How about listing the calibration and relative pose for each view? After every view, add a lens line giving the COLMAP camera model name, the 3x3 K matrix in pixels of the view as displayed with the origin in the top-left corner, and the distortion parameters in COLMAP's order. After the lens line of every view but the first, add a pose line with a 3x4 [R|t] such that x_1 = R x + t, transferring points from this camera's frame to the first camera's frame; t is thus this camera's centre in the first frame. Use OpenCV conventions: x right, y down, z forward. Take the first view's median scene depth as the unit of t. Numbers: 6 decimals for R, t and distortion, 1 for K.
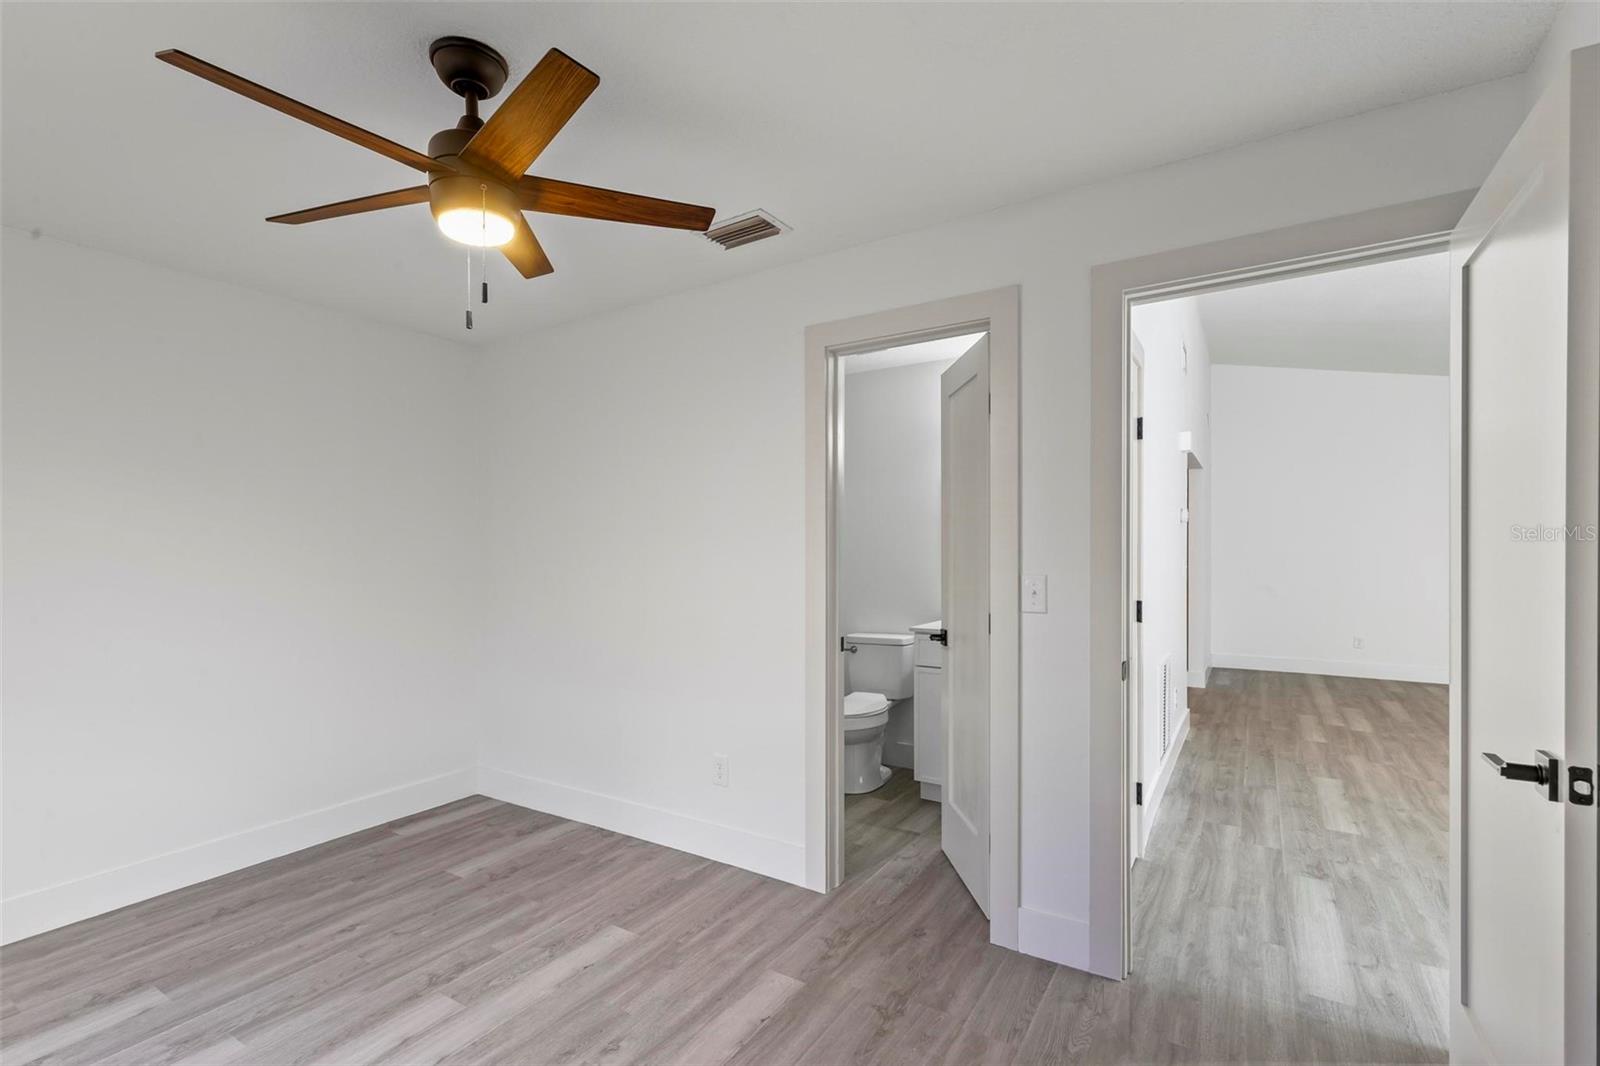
lens RADIAL K [[723.6, 0, 797.0], [0, 723.6, 536.0], [0, 0, 1]] dist [0.010521, -0.001638]
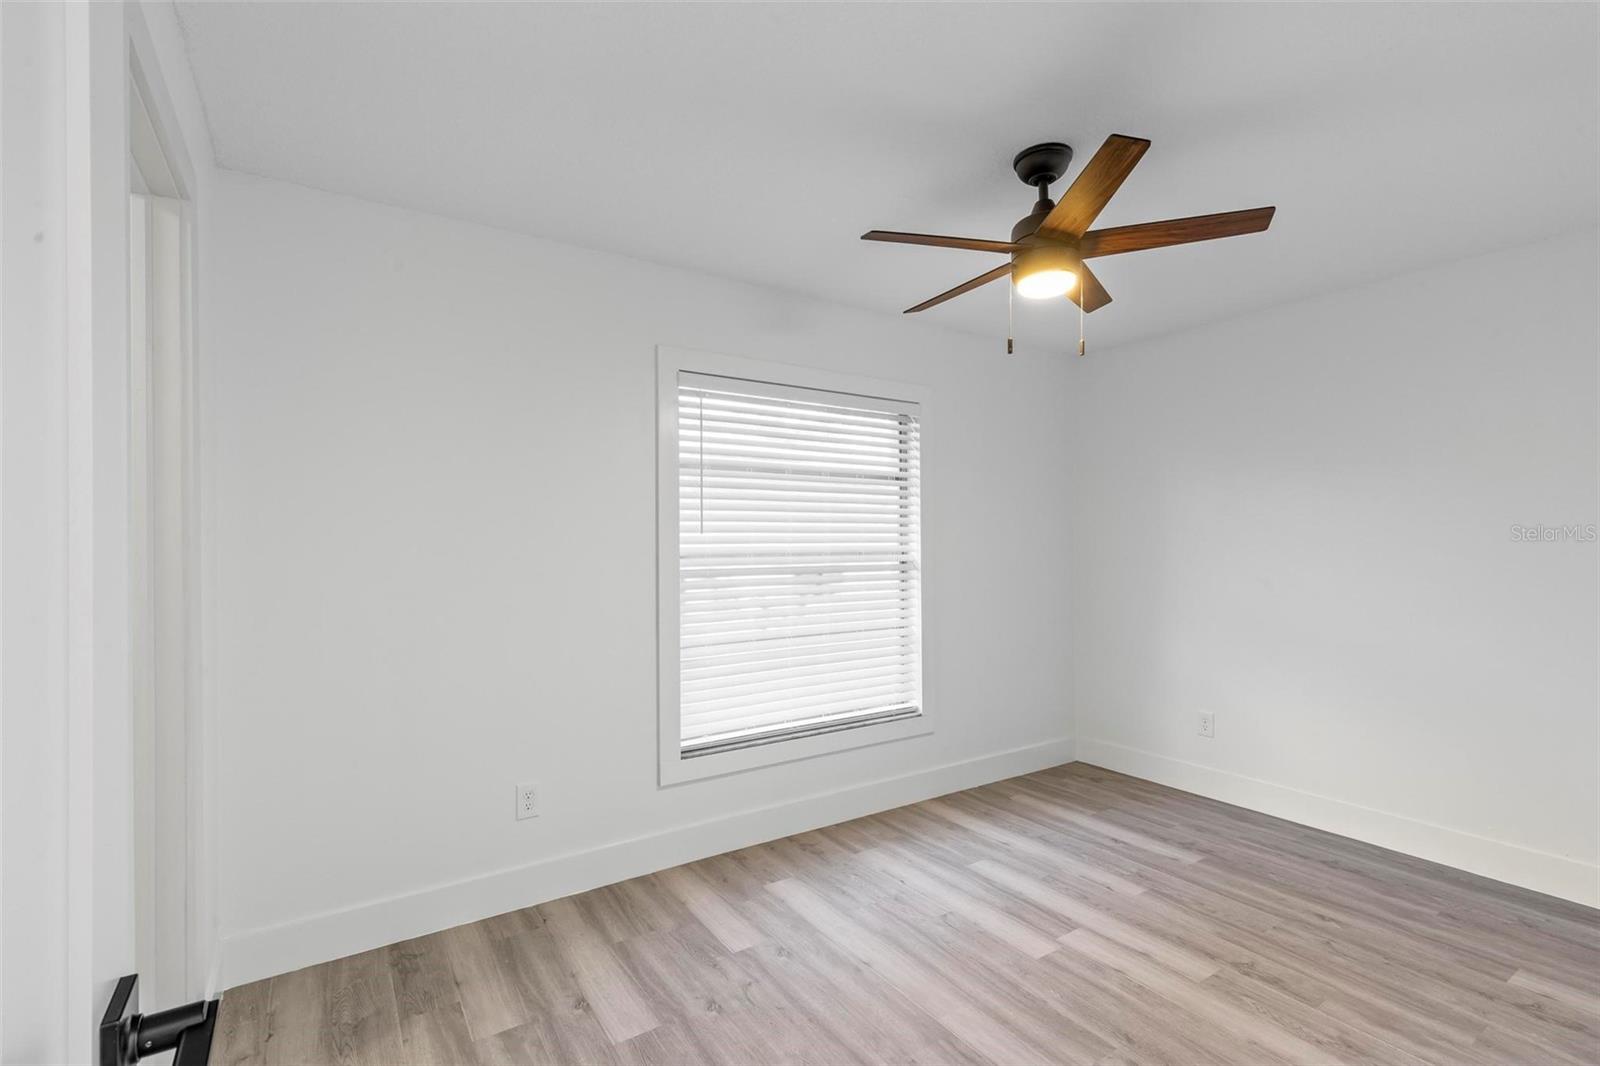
lens RADIAL K [[723.6, 0, 806.3], [0, 723.6, 542.4], [0, 0, 1]] dist [0.010521, -0.001638]
pose [[-0.376014, 0.008094, -0.926579, 0.583427], [0.010470, 0.999935, 0.004486, 0.013237], [0.926555, -0.008014, -0.376074, 0.733653]]
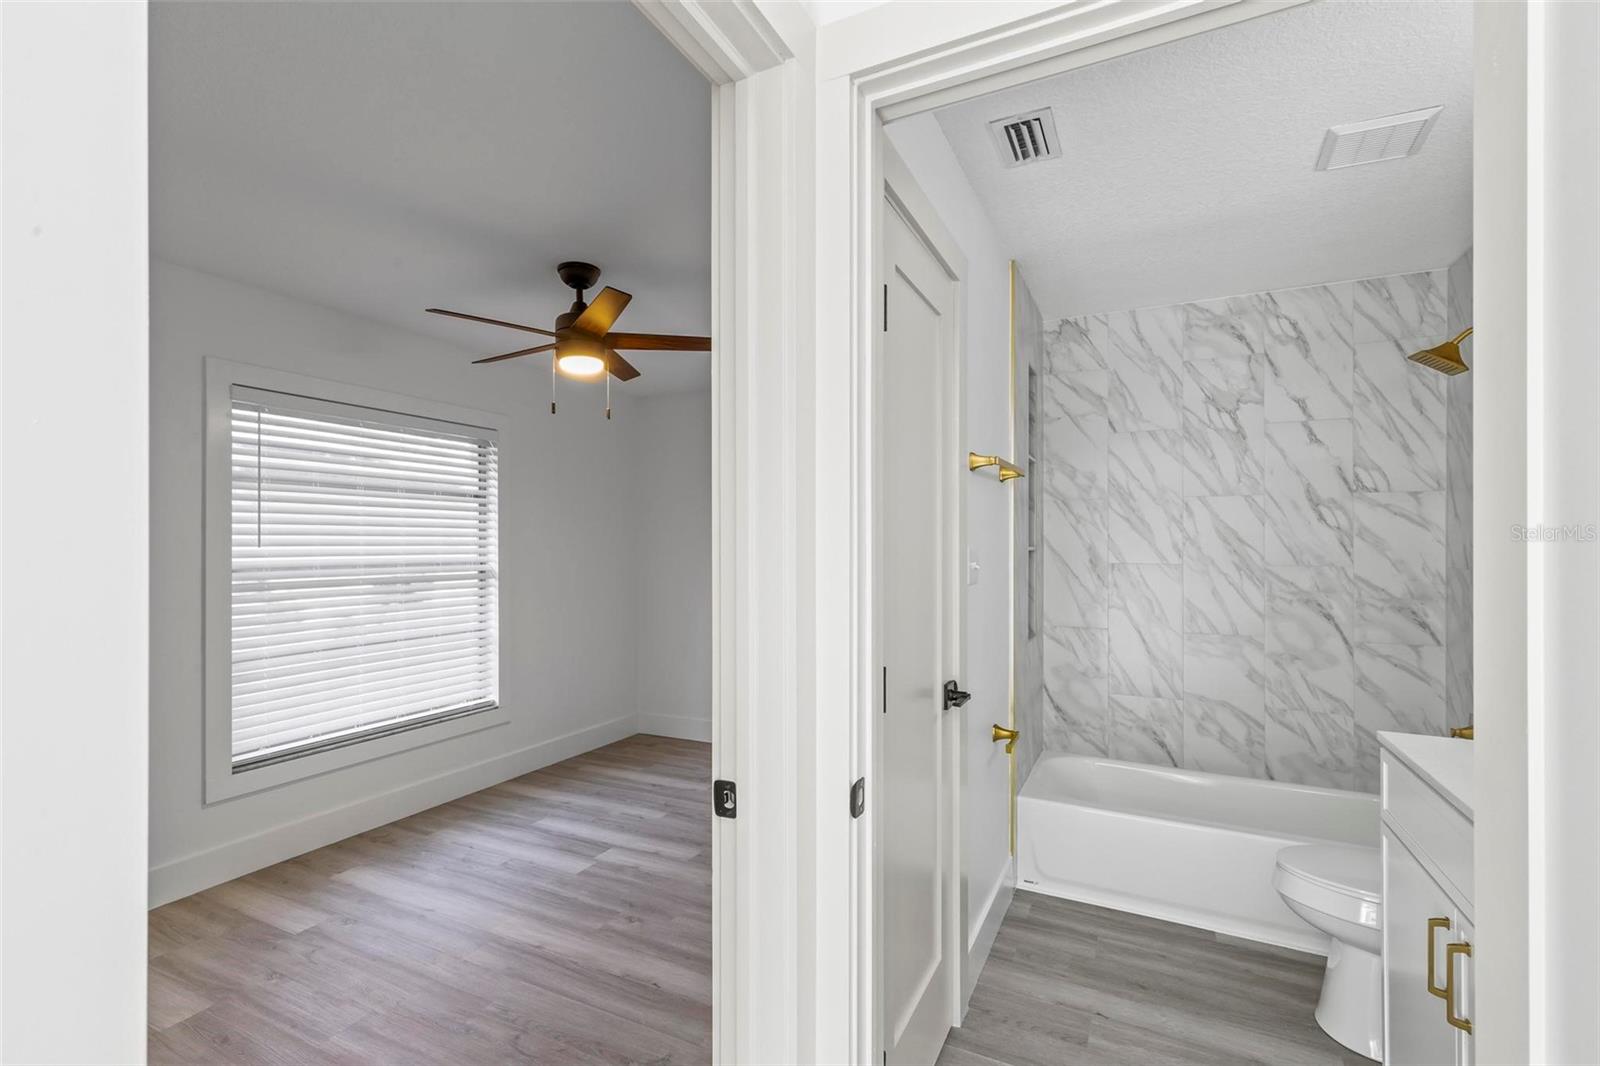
lens RADIAL K [[723.6, 0, 788.0], [0, 723.6, 539.0], [0, 0, 1]] dist [0.010521, -0.001638]
pose [[0.111603, -0.002757, -0.993749, 0.865053], [0.008597, 0.999961, -0.001809, -0.003306], [0.993716, -0.008342, 0.111622, 0.874937]]
